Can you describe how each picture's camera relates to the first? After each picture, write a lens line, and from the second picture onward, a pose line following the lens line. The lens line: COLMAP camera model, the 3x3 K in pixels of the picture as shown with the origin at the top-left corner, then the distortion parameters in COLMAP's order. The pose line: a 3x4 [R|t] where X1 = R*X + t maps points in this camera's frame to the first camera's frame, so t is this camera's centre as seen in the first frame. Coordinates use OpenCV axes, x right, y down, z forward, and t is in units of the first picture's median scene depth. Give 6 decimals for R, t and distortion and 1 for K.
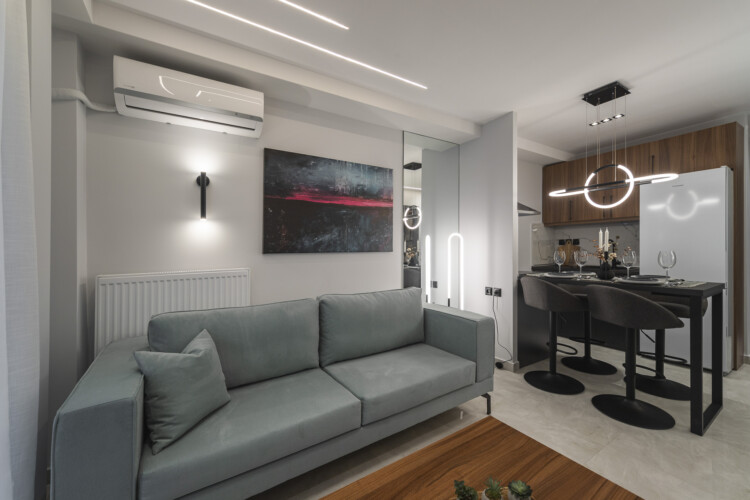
lens RADIAL K [[296.7, 0, 375.0], [0, 296.7, 250.0], [0, 0, 1]] dist [0.002712, 0.000244]
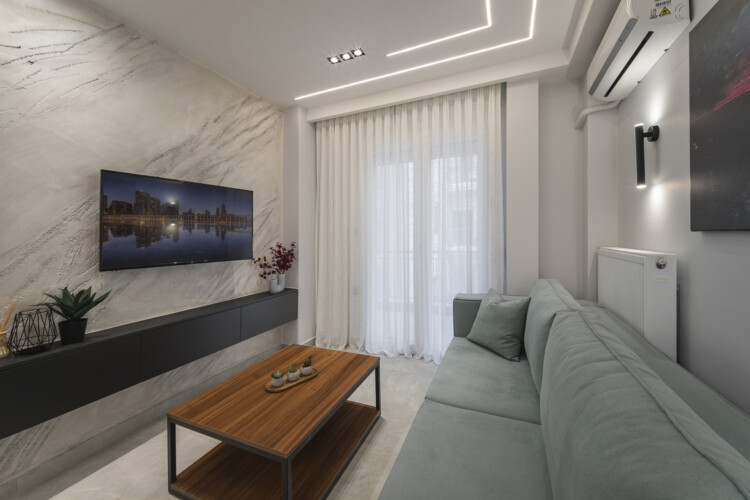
lens RADIAL K [[294.3, 0, 369.4], [0, 294.3, 235.7], [0, 0, 1]] dist [-0.002207, -0.000160]
pose [[-0.832855, 0.031988, -0.552566, 0.332822], [0.029256, 0.999477, 0.013764, -0.005601], [0.552718, -0.004703, -0.833355, 0.950561]]
